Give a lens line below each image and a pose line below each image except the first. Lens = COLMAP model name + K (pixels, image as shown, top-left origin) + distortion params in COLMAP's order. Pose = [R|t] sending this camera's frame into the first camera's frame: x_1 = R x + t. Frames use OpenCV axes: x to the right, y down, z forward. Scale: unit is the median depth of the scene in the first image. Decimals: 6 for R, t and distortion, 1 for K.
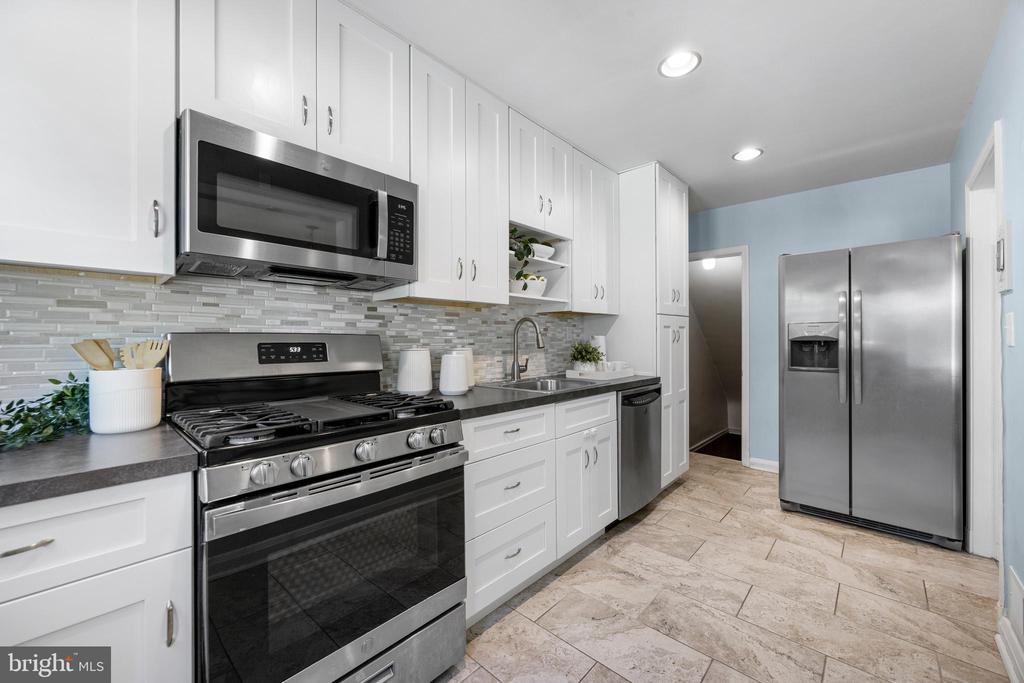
lens RADIAL K [[398.9, 0, 512.4], [0, 398.9, 338.6], [0, 0, 1]] dist [0.000271, 0.000135]
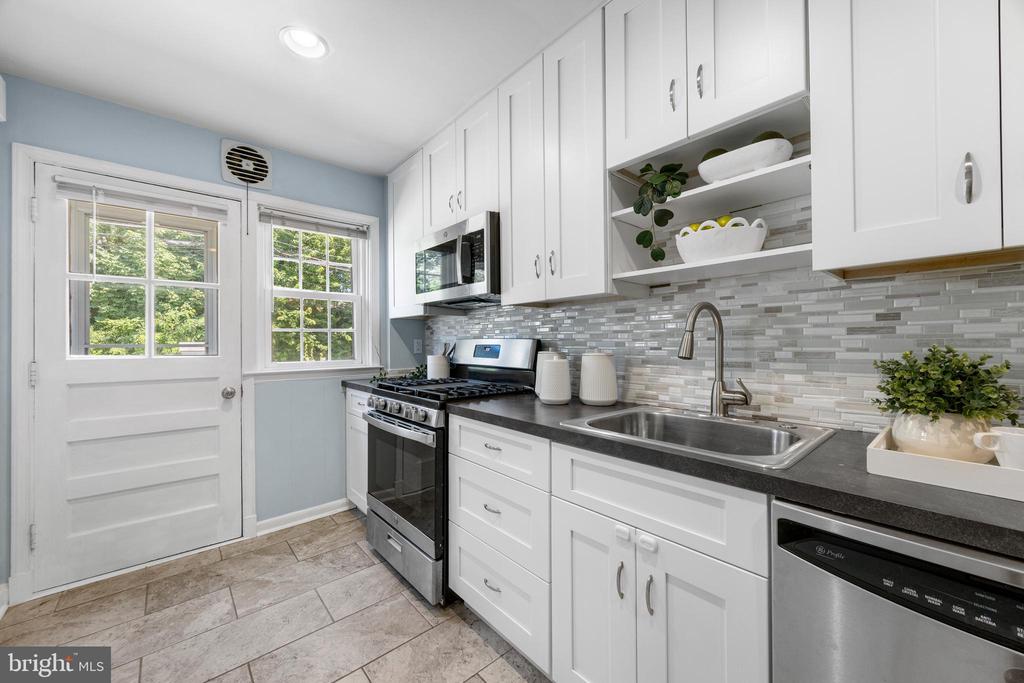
lens RADIAL K [[391.8, 0, 512.0], [0, 391.8, 341.5], [0, 0, 1]] dist [-0.000325, 0.000003]
pose [[-0.105917, 0.002267, -0.994372, 0.597721], [0.009496, 0.999954, 0.001269, -0.002278], [0.994330, -0.009308, -0.105933, 0.792626]]
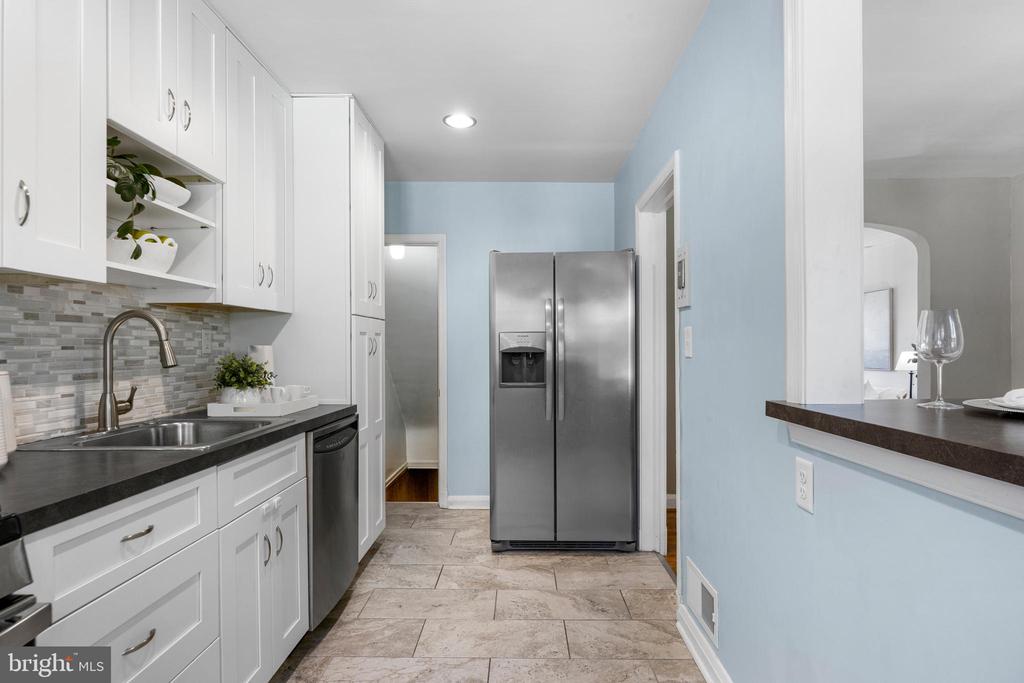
lens RADIAL K [[549.6, 0, 512.1], [0, 549.6, 349.6], [0, 0, 1]] dist [-0.001731, -0.000281]
pose [[0.748061, 0.000571, 0.663630, -0.075409], [-0.001249, 0.999999, 0.000549, -0.001590], [-0.663629, -0.001239, 0.748061, 0.114207]]
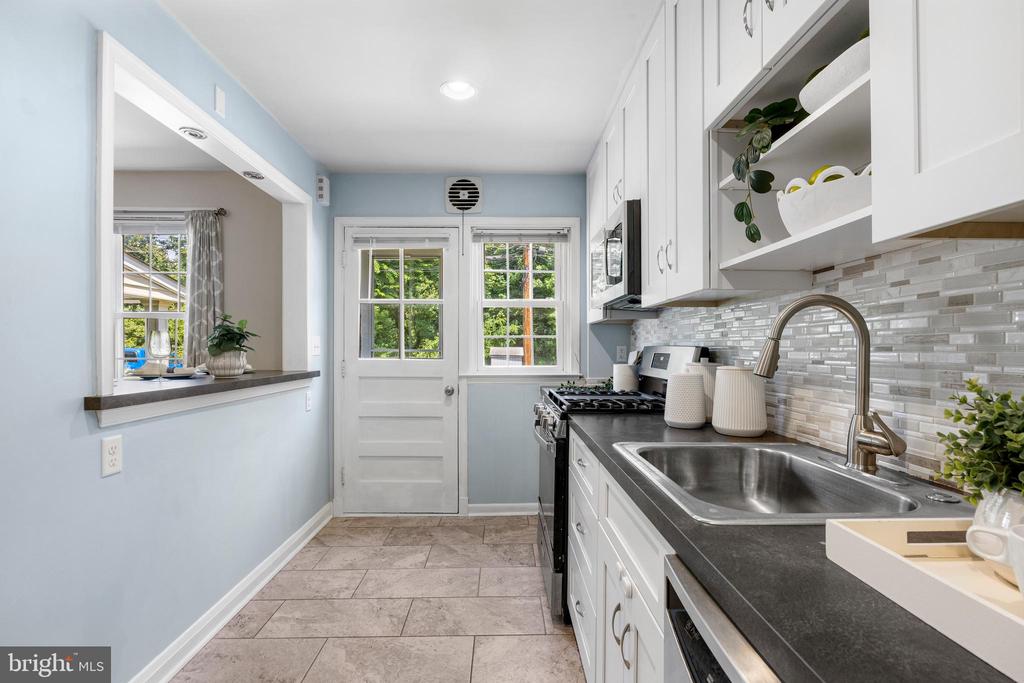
lens RADIAL K [[471.9, 0, 510.3], [0, 471.9, 354.4], [0, 0, 1]] dist [-0.020927, 0.000166]
pose [[-0.721025, 0.011471, -0.692814, 0.543063], [0.003696, 0.999912, 0.012709, -0.004577], [0.692900, 0.006603, -0.721004, 1.112511]]
